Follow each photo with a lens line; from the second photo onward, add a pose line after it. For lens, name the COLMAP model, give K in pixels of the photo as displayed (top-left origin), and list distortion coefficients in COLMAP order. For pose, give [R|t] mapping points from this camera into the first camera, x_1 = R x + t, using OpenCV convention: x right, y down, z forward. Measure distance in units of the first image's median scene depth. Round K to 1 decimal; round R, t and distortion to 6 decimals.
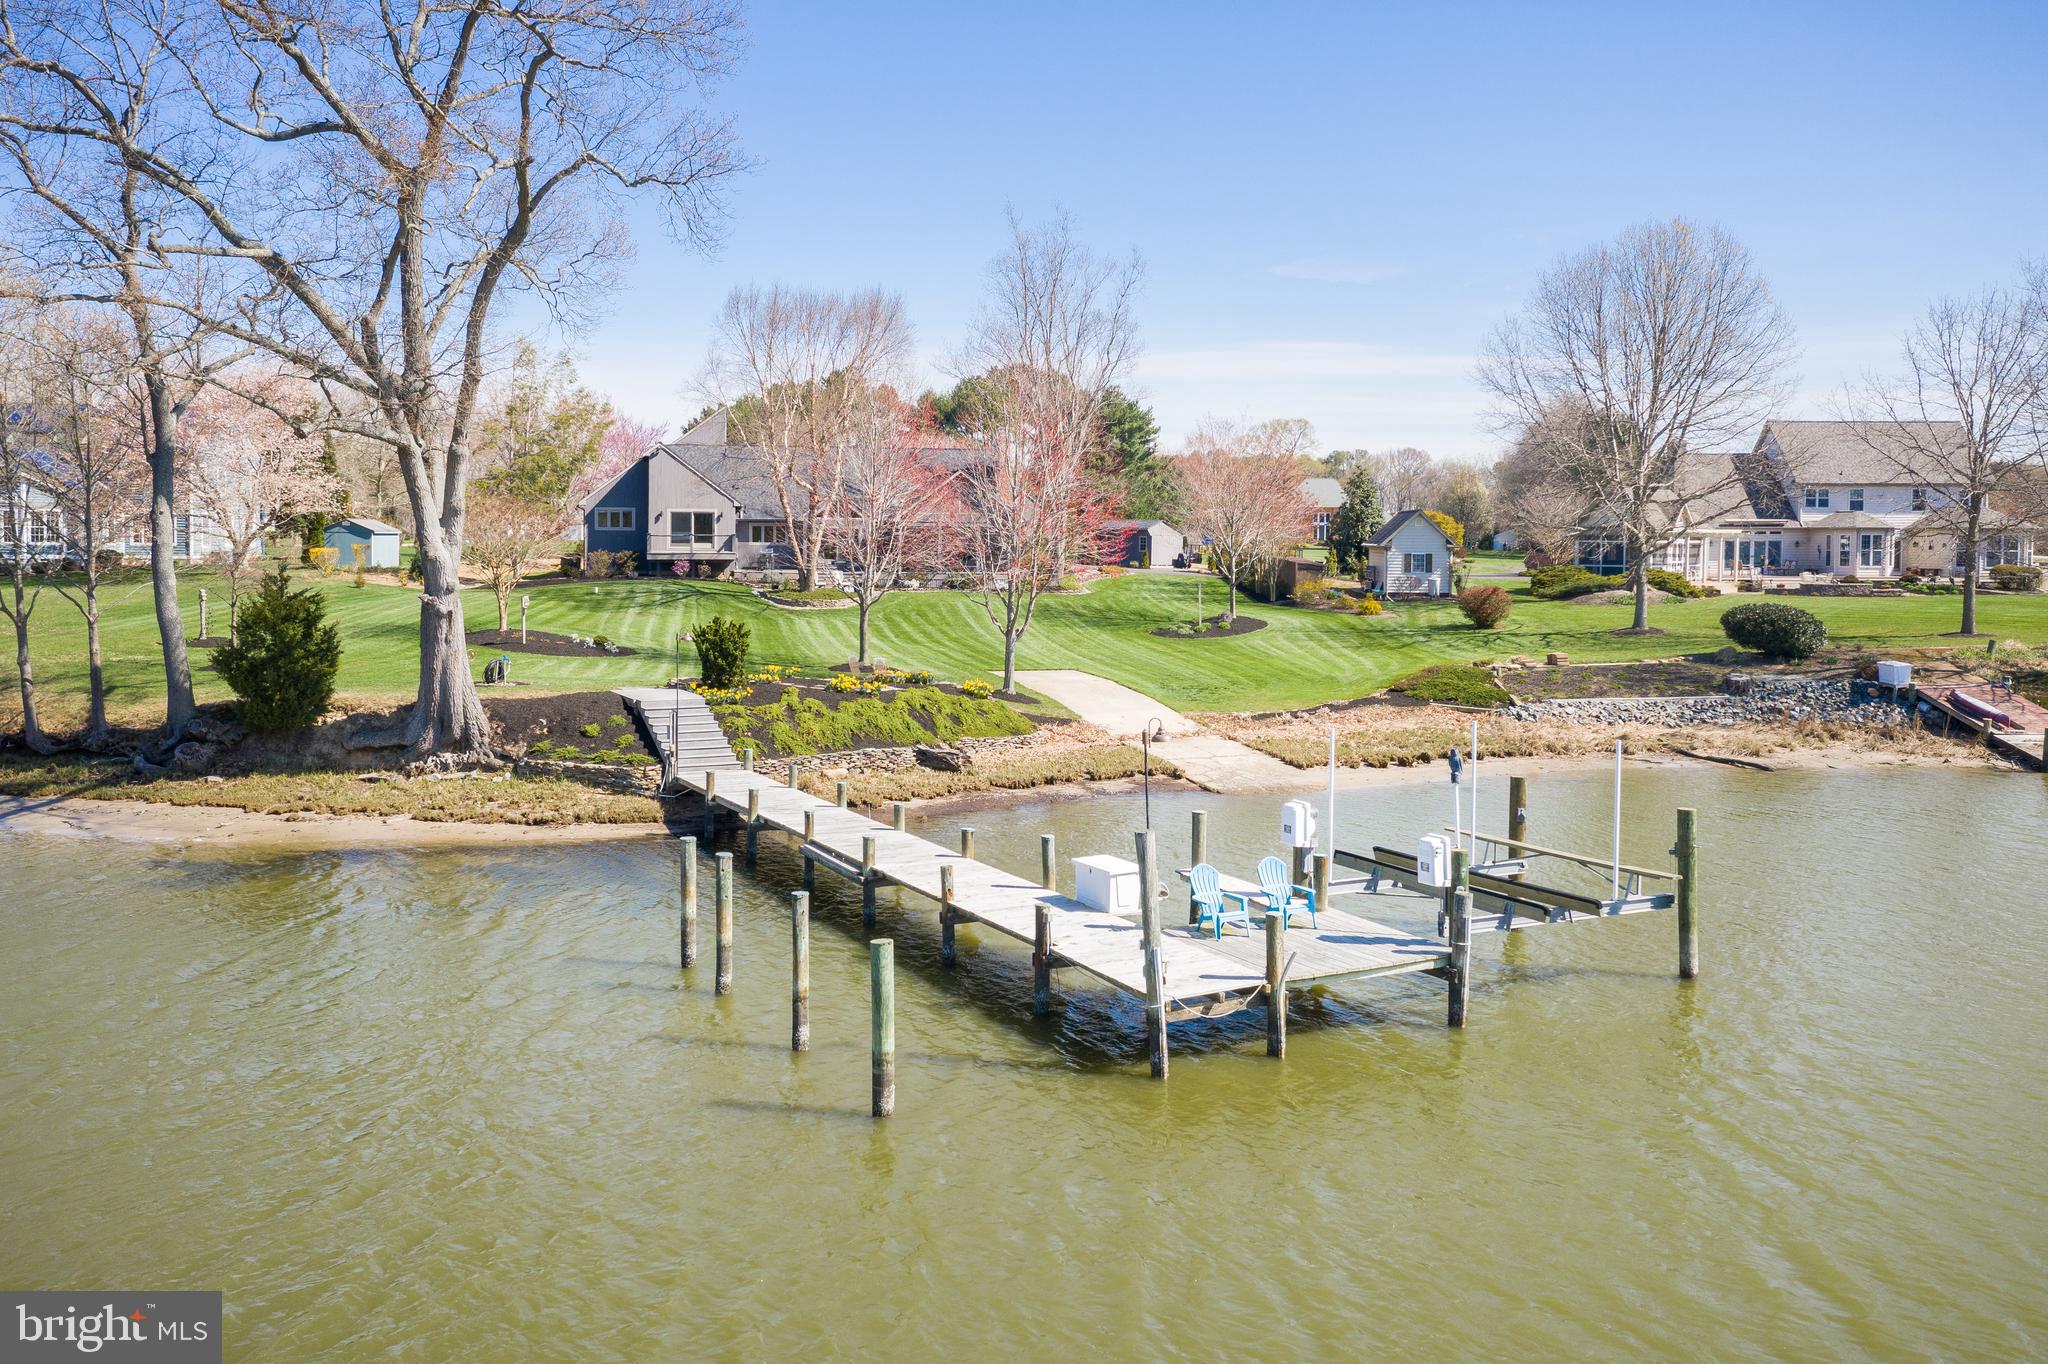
lens RADIAL K [[1640.2, 0, 1025.7], [0, 1640.2, 651.4], [0, 0, 1]] dist [0.005027, 0.003171]
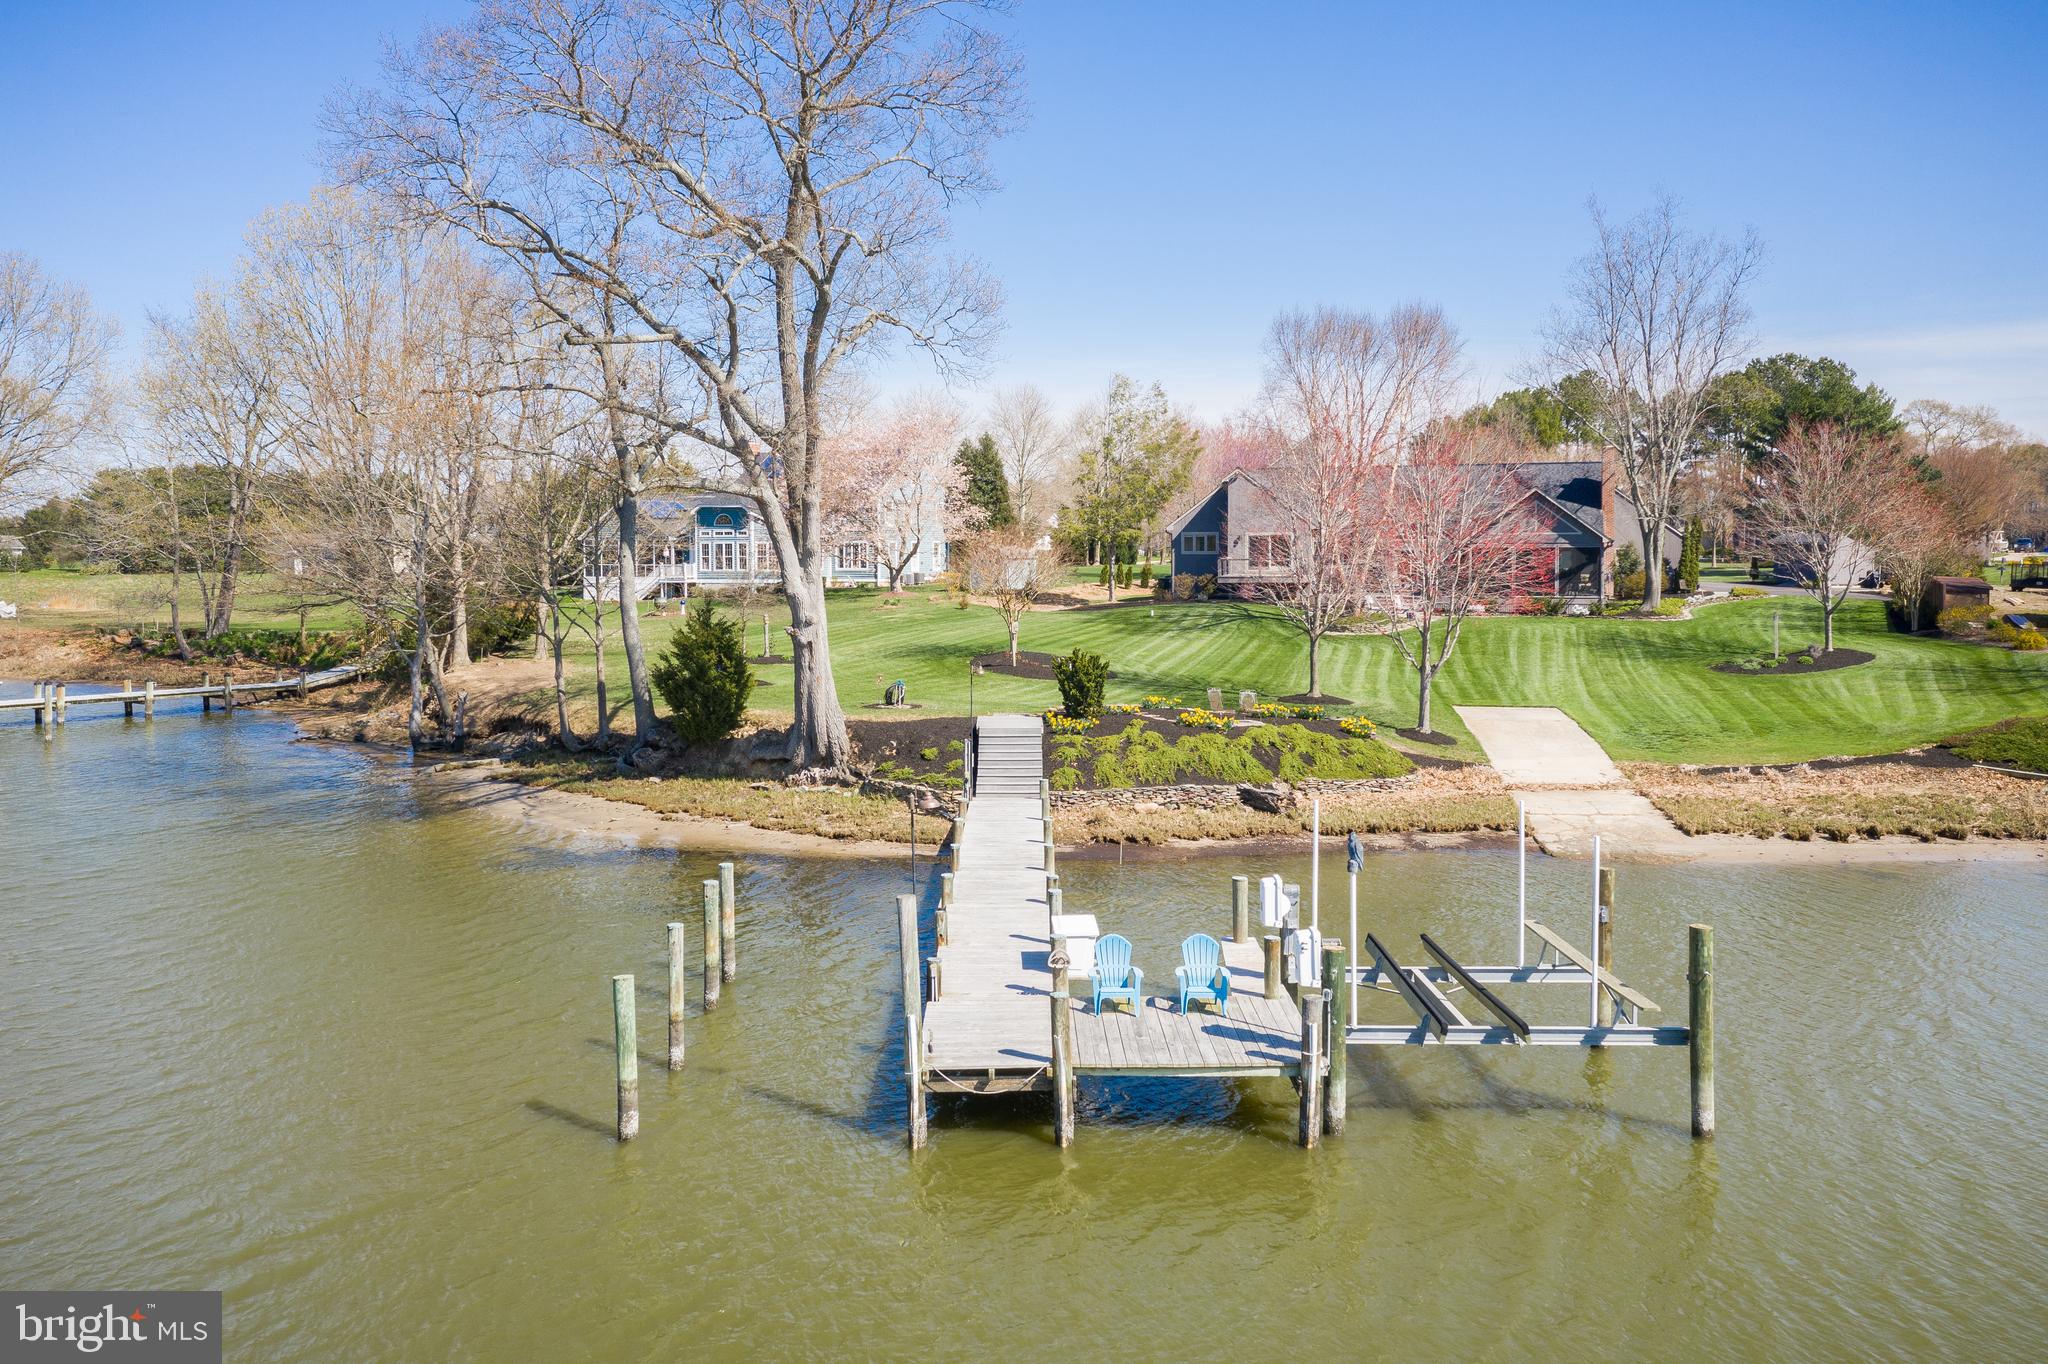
lens RADIAL K [[1638.2, 0, 1024.0], [0, 1638.2, 682.0], [0, 0, 1]] dist [0.000271, 0.002079]
pose [[0.883095, 0.027142, -0.468409, 0.283513], [-0.021391, 0.999616, 0.017594, -0.018710], [0.468706, -0.005517, 0.883337, 0.074959]]
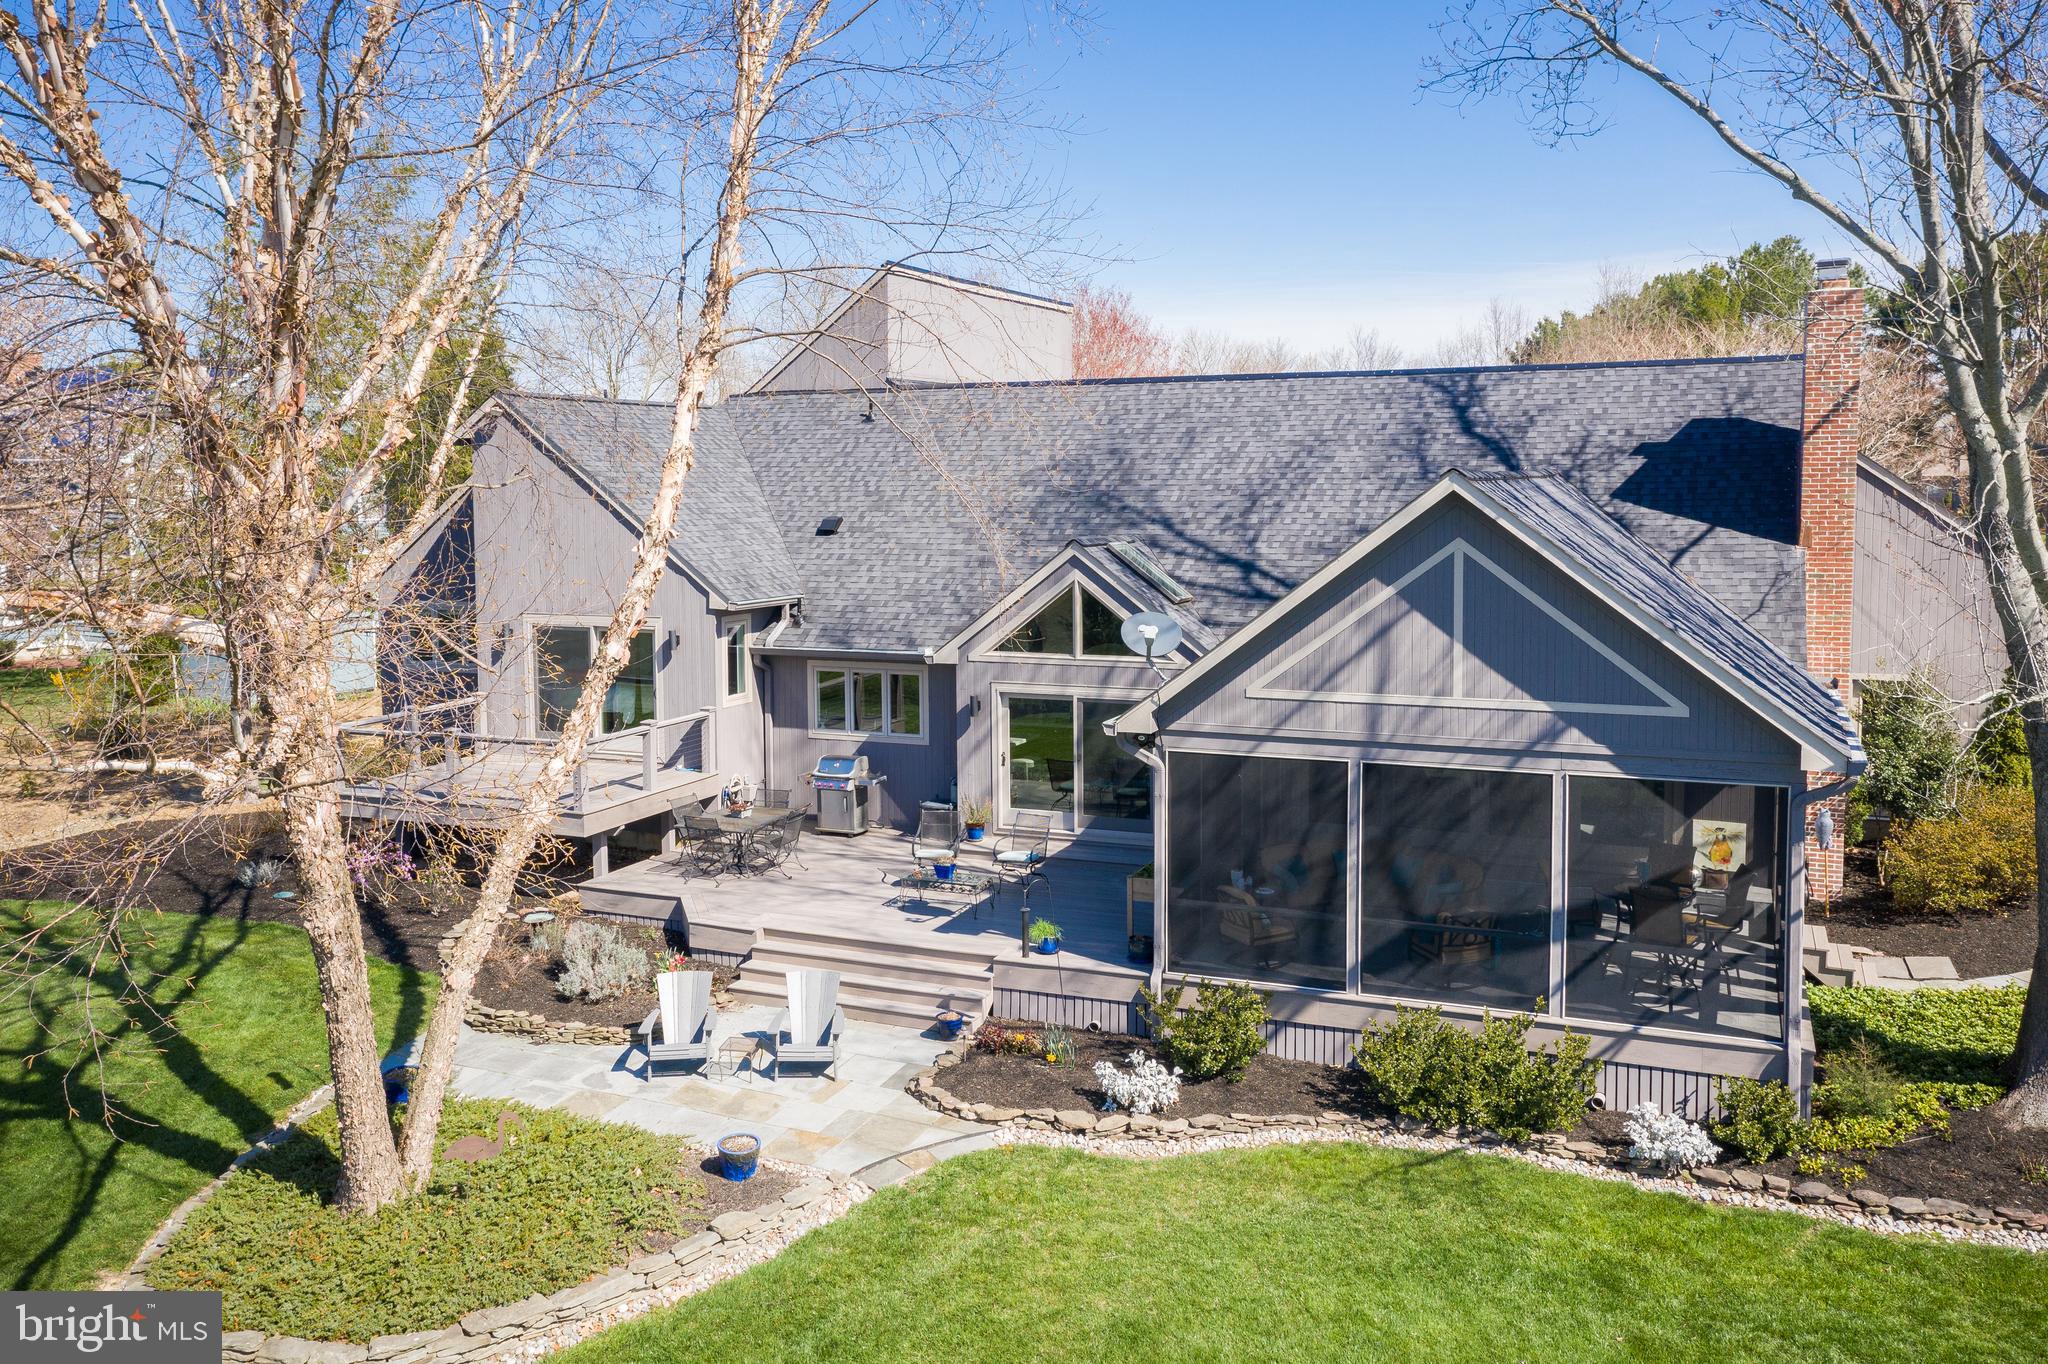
lens RADIAL K [[1654.0, 0, 1024.0], [0, 1654.0, 682.0], [0, 0, 1]] dist [-0.001016, 0.002410]
pose [[0.831978, 0.053271, -0.552245, 0.051003], [-0.024108, 0.997911, 0.059941, -0.189558], [0.554285, -0.036556, 0.831524, 1.599485]]
